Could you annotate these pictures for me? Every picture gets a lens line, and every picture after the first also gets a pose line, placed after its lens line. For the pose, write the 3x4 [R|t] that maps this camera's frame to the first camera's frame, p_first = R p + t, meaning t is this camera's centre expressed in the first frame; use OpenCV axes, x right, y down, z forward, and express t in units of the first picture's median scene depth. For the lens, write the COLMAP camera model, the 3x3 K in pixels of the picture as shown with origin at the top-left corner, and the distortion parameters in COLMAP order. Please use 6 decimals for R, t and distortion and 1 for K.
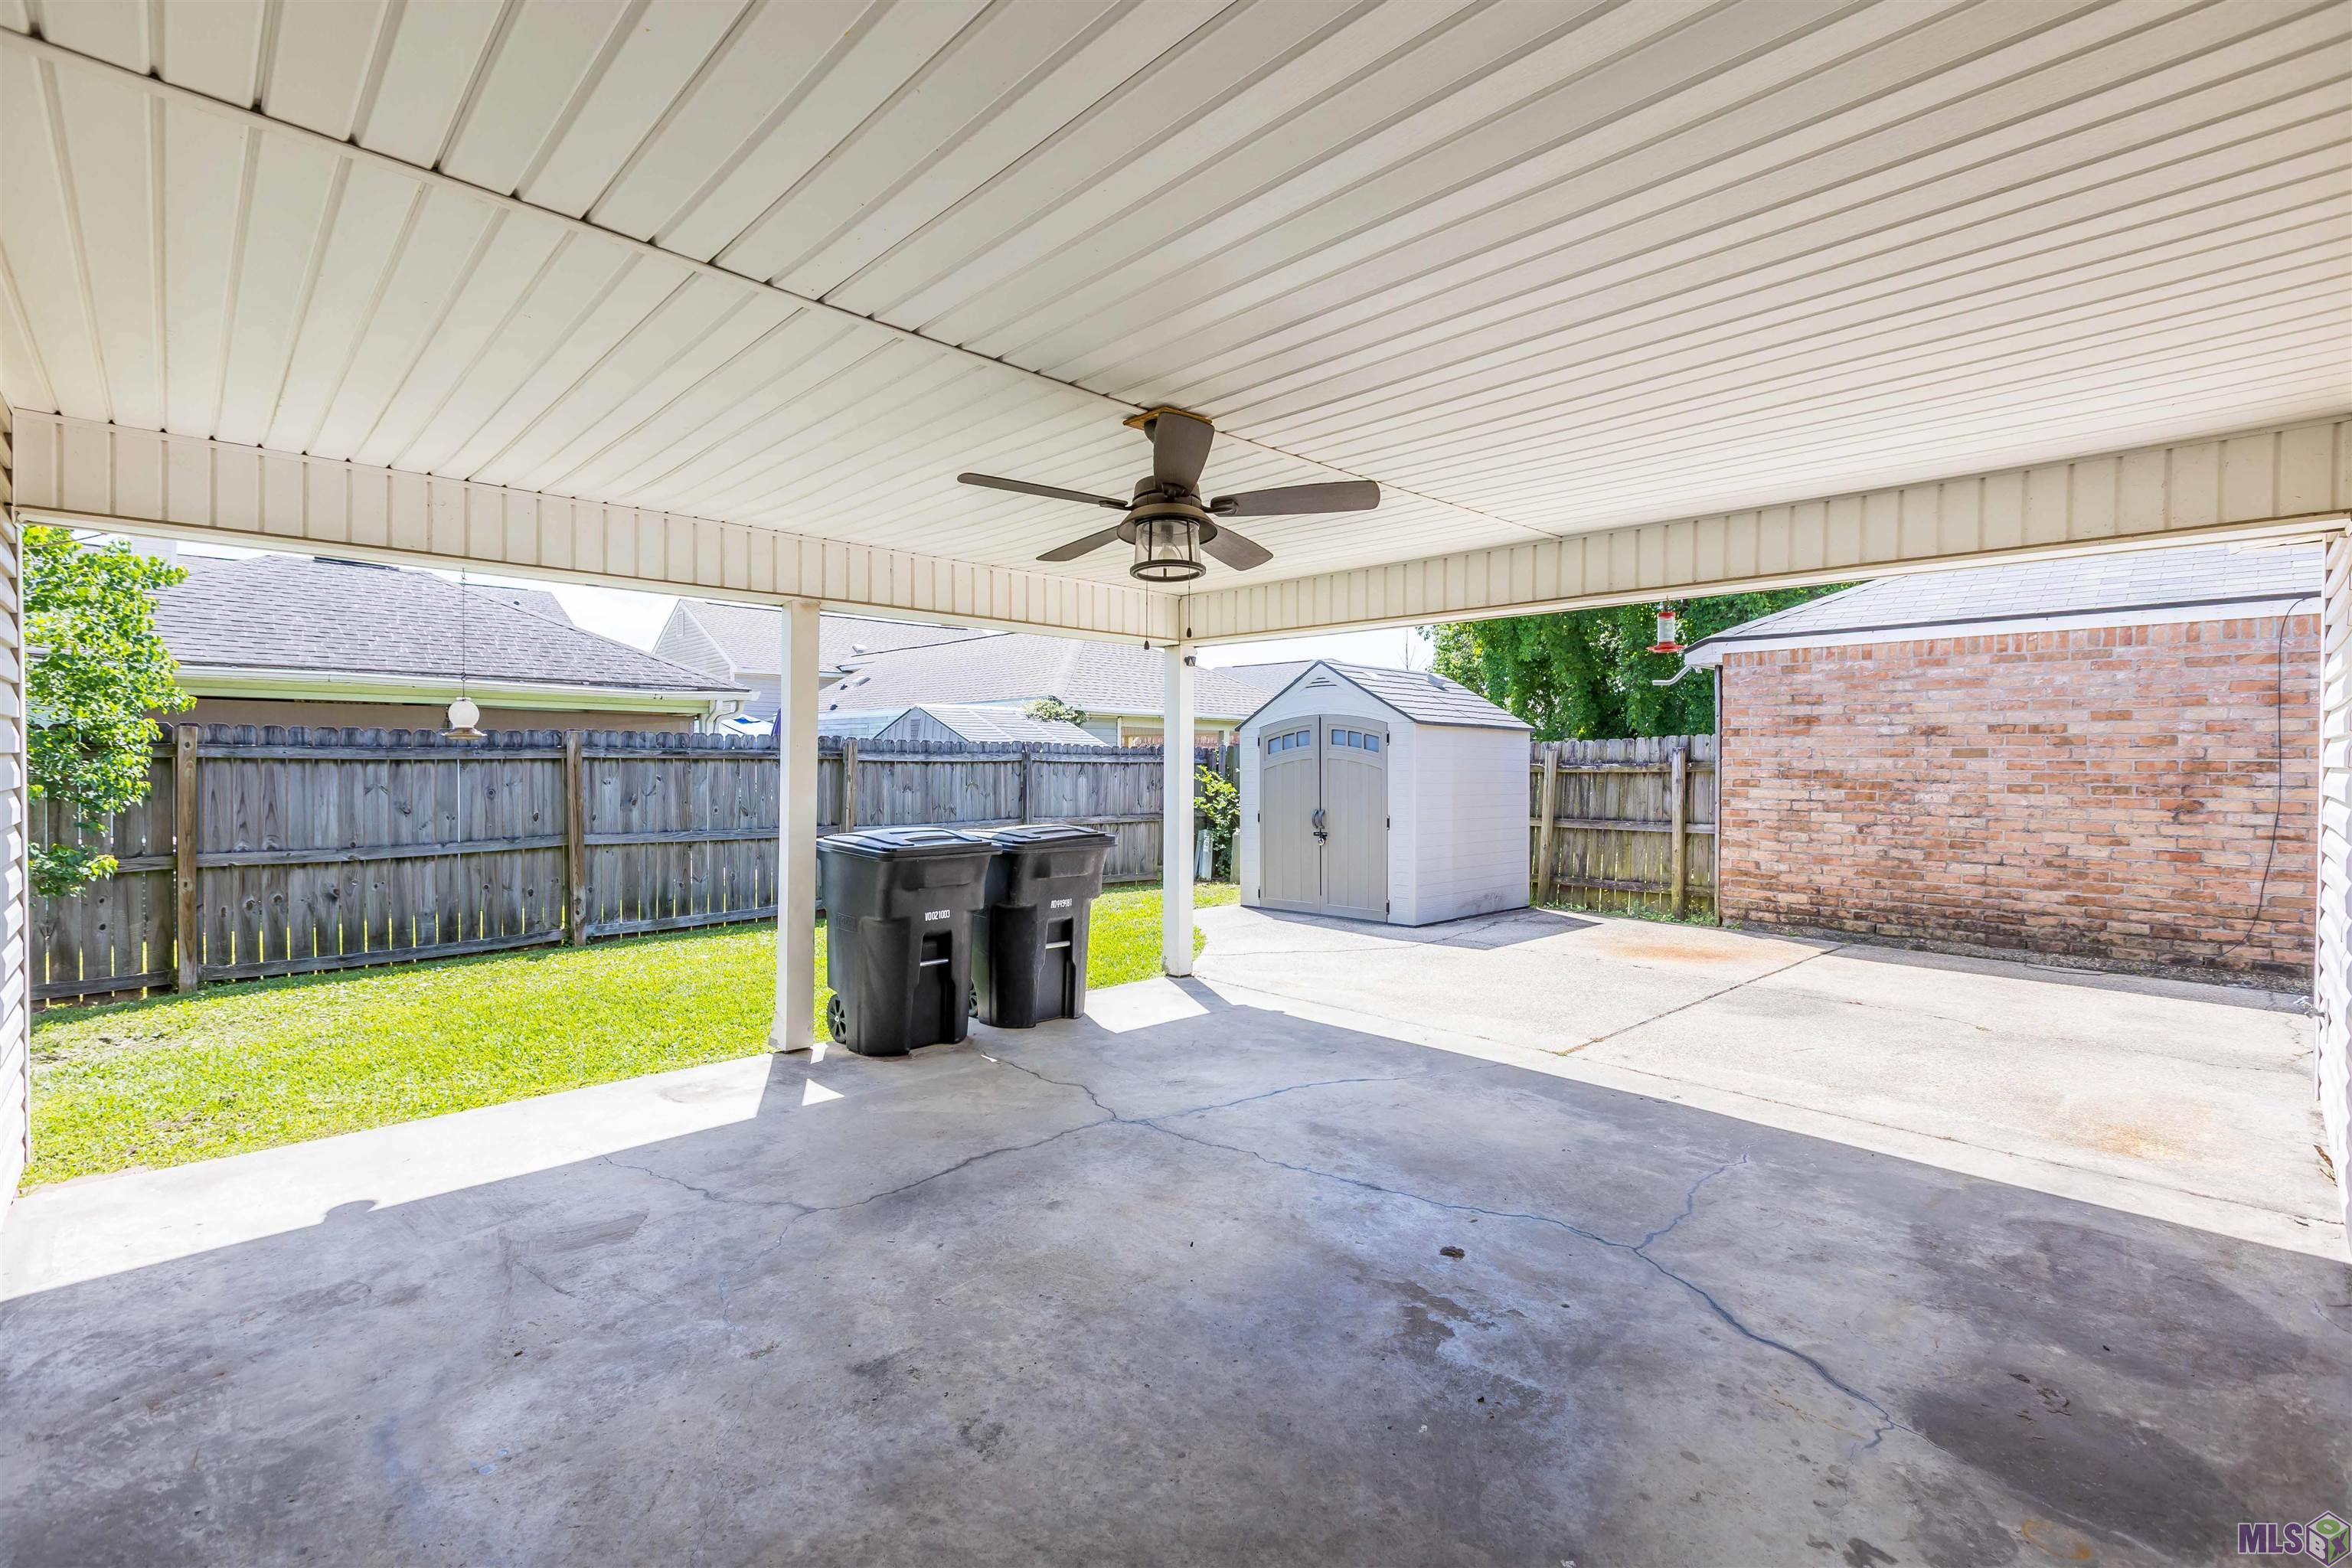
lens RADIAL K [[1054.6, 0, 1175.7], [0, 1054.6, 778.6], [0, 0, 1]] dist [0.002374, 0.000159]
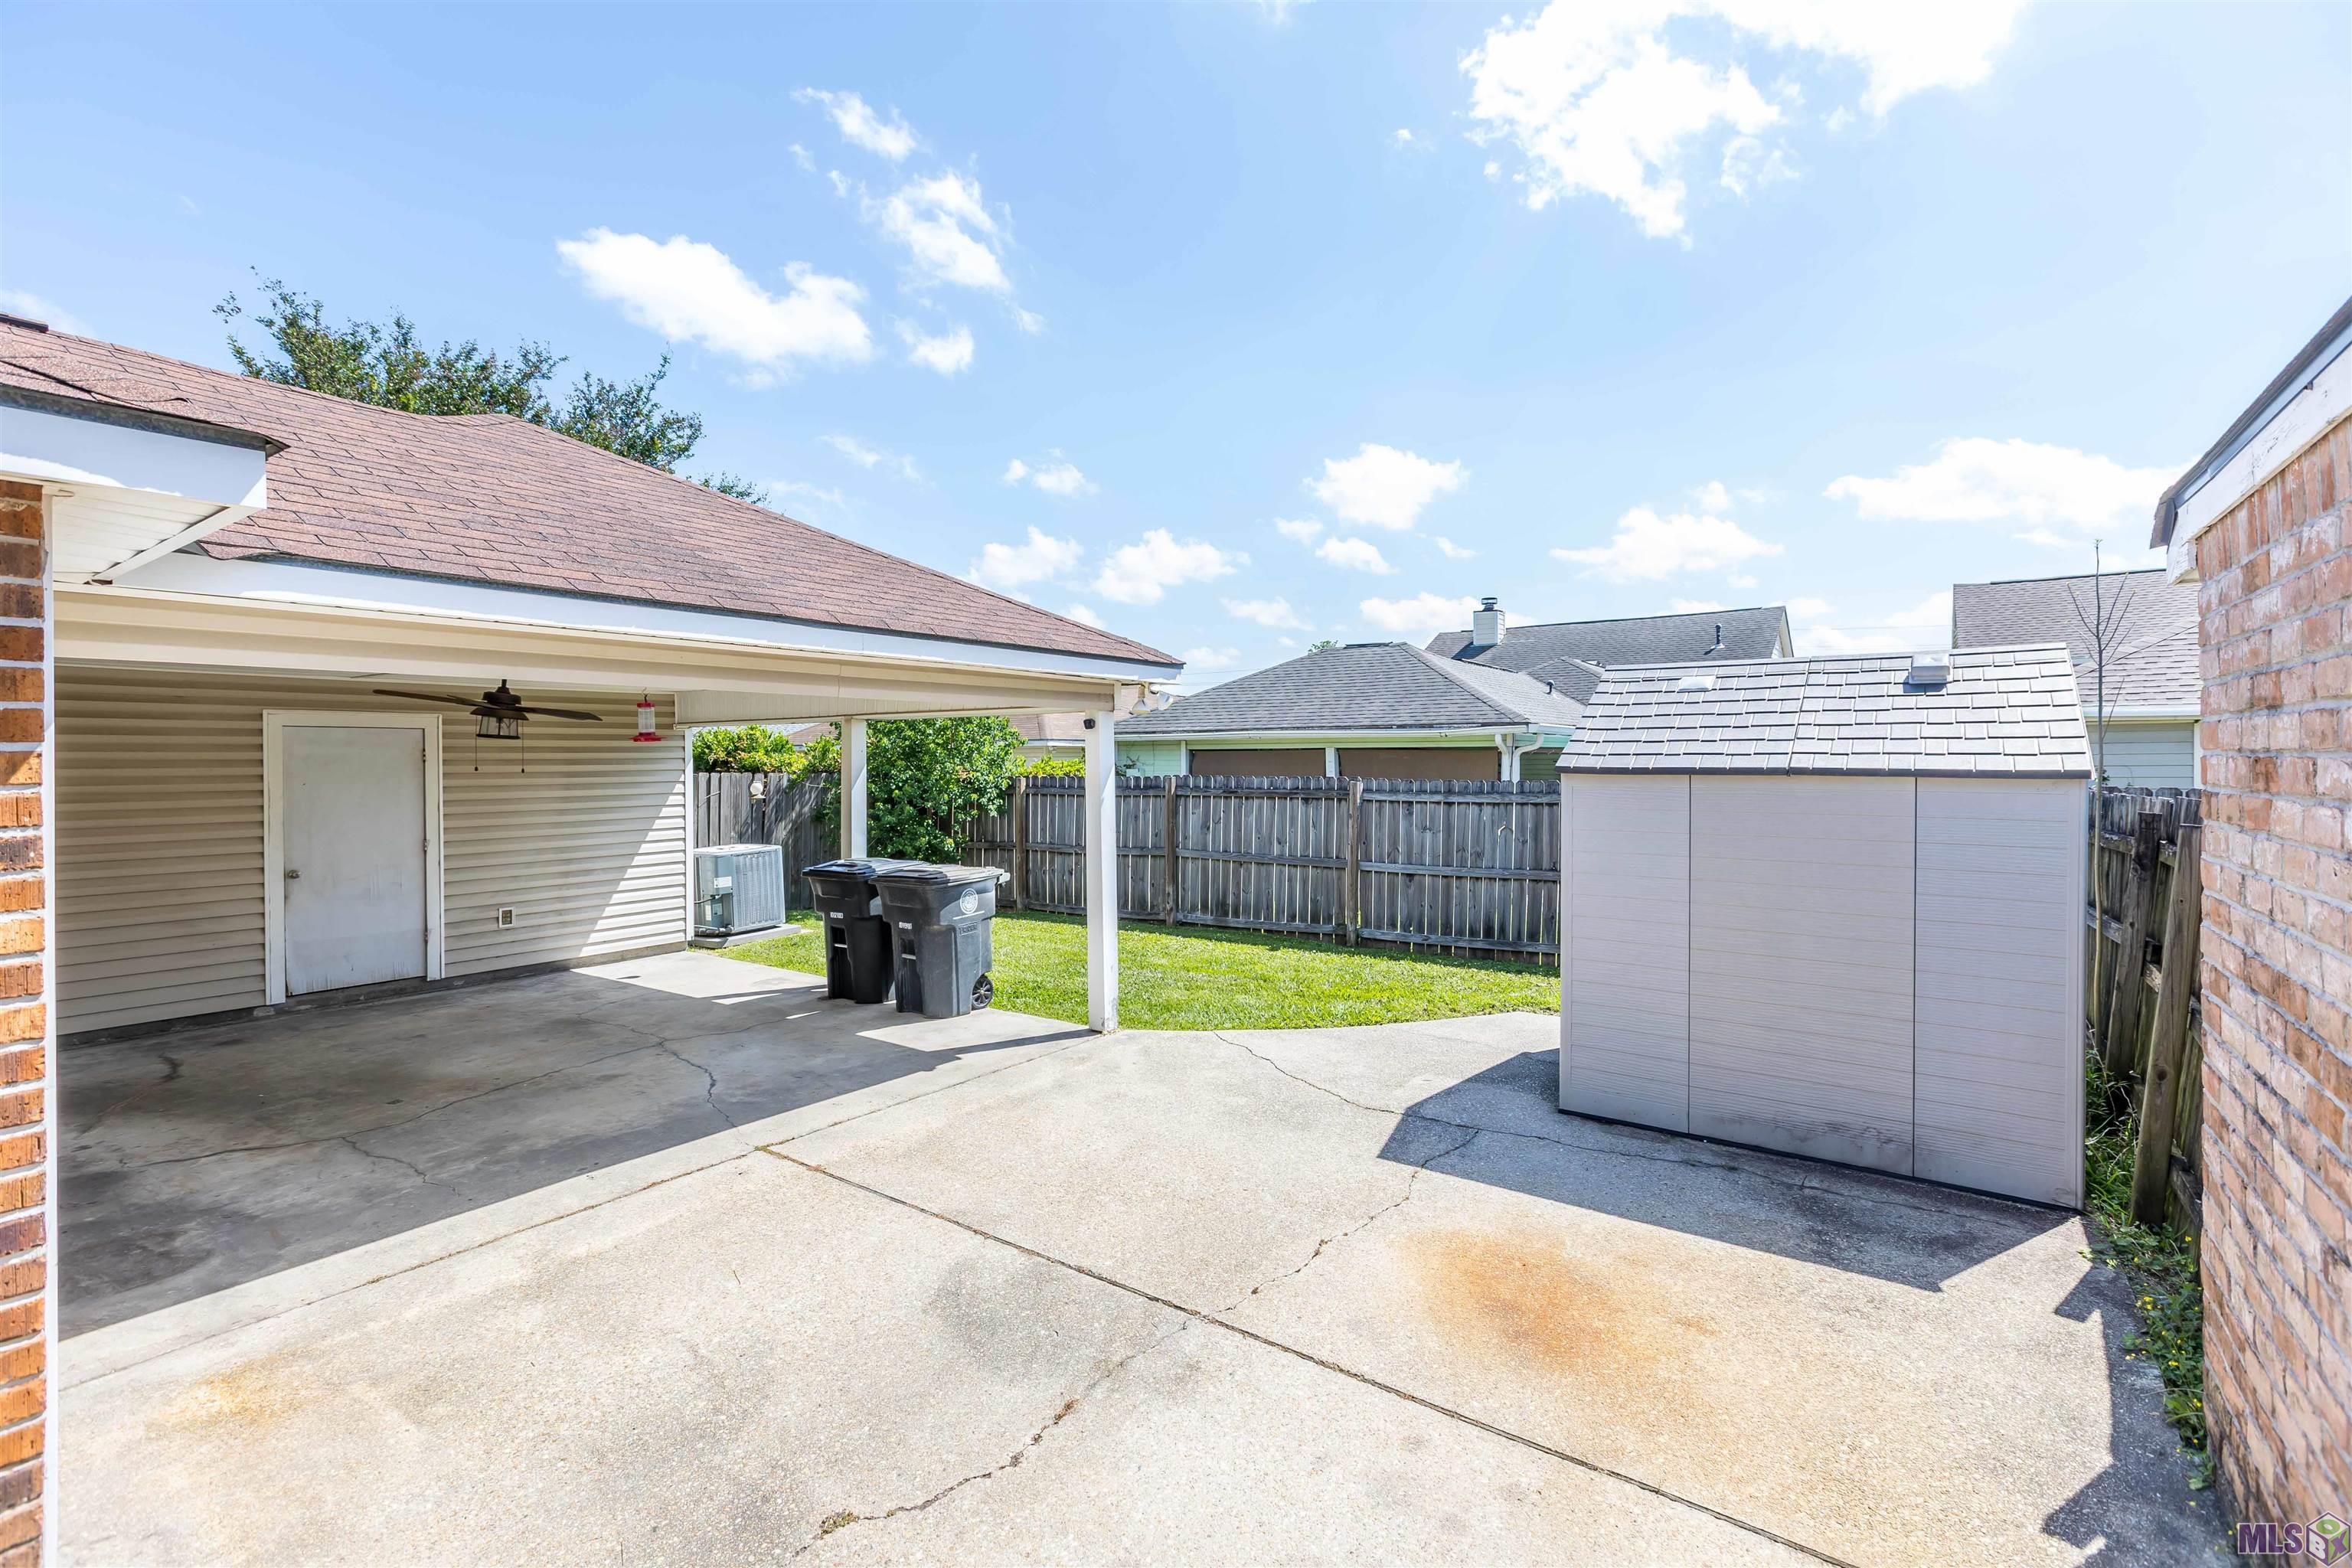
lens RADIAL K [[1054.6, 0, 1149.9], [0, 1054.6, 772.6], [0, 0, 1]] dist [0.002374, 0.000159]
pose [[0.164816, 0.004749, -0.986313, 1.754047], [-0.007646, 0.999965, 0.003537, -0.115662], [0.986295, 0.006958, 0.164846, 1.510796]]
